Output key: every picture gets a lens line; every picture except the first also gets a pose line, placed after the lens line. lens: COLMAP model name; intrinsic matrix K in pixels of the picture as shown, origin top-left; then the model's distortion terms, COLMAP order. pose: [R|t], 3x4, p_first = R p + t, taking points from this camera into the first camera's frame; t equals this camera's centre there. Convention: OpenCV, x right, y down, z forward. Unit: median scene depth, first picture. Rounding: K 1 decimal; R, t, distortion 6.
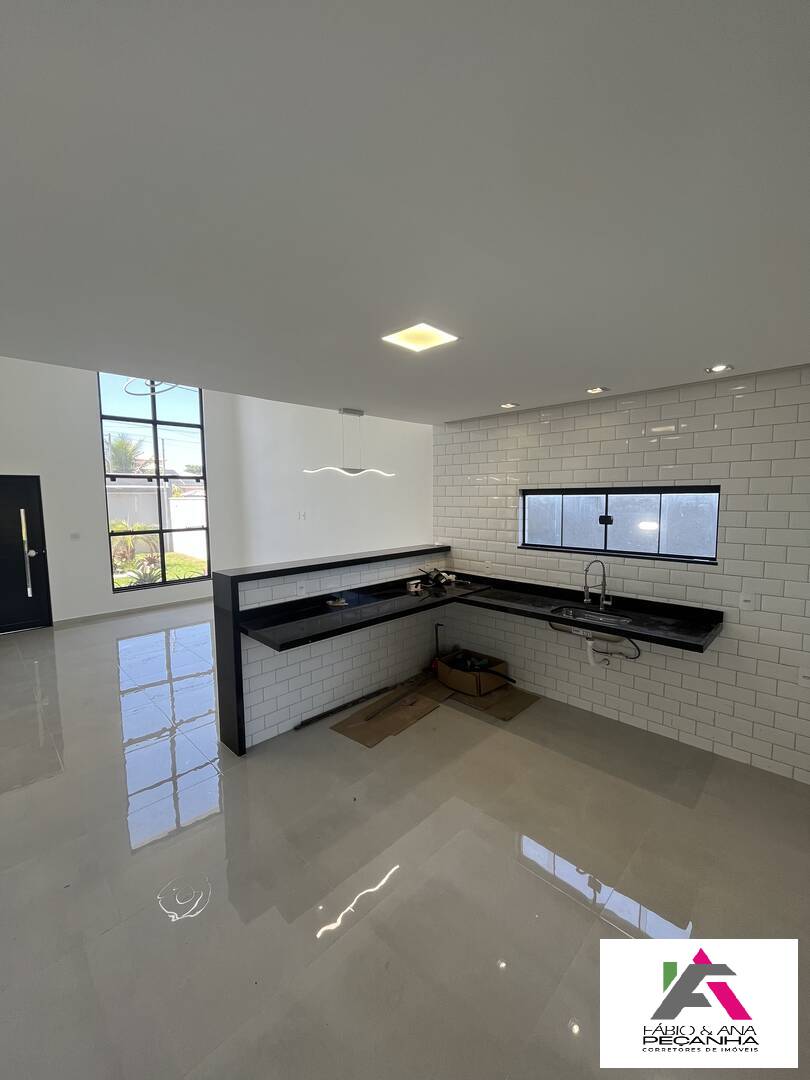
lens RADIAL K [[437.9, 0, 404.1], [0, 437.9, 538.0], [0, 0, 1]] dist [-0.002114, 0.000190]
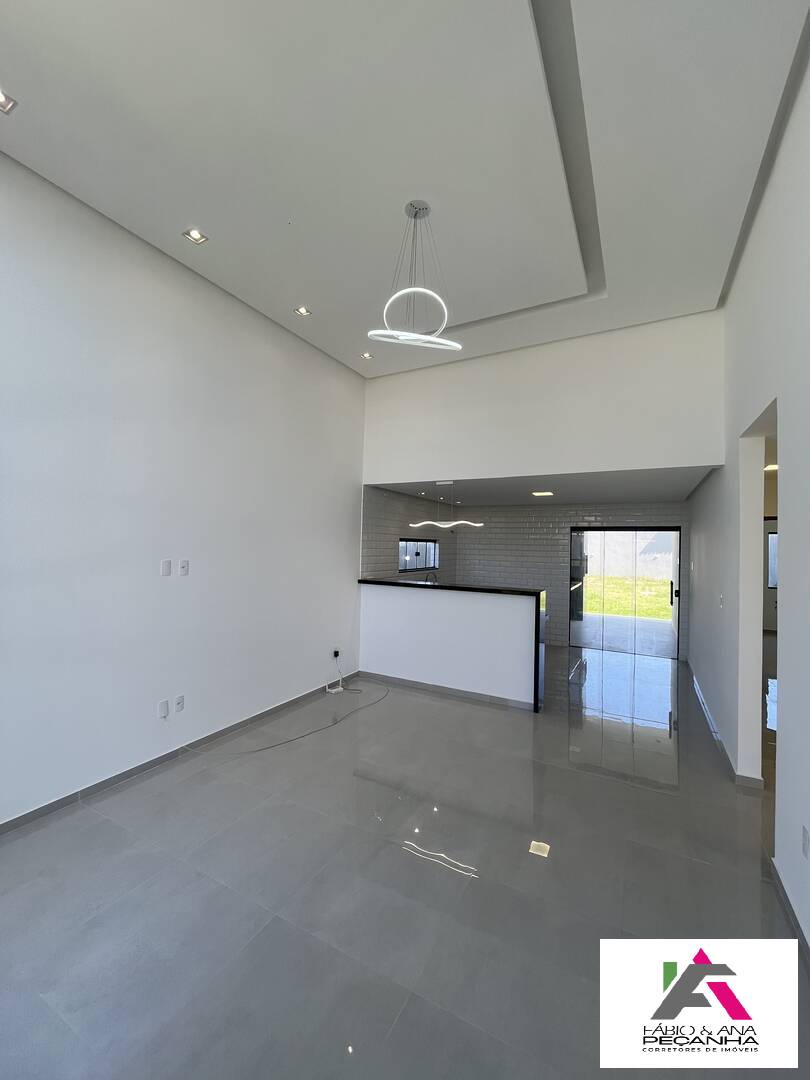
lens RADIAL K [[438.8, 0, 404.2], [0, 438.8, 538.3], [0, 0, 1]] dist [-0.003202, 0.000286]
pose [[-0.287636, 0.018801, 0.957555, -1.217926], [0.074509, 0.997216, 0.002802, -0.099455], [-0.954837, 0.072152, -0.288236, 1.299373]]
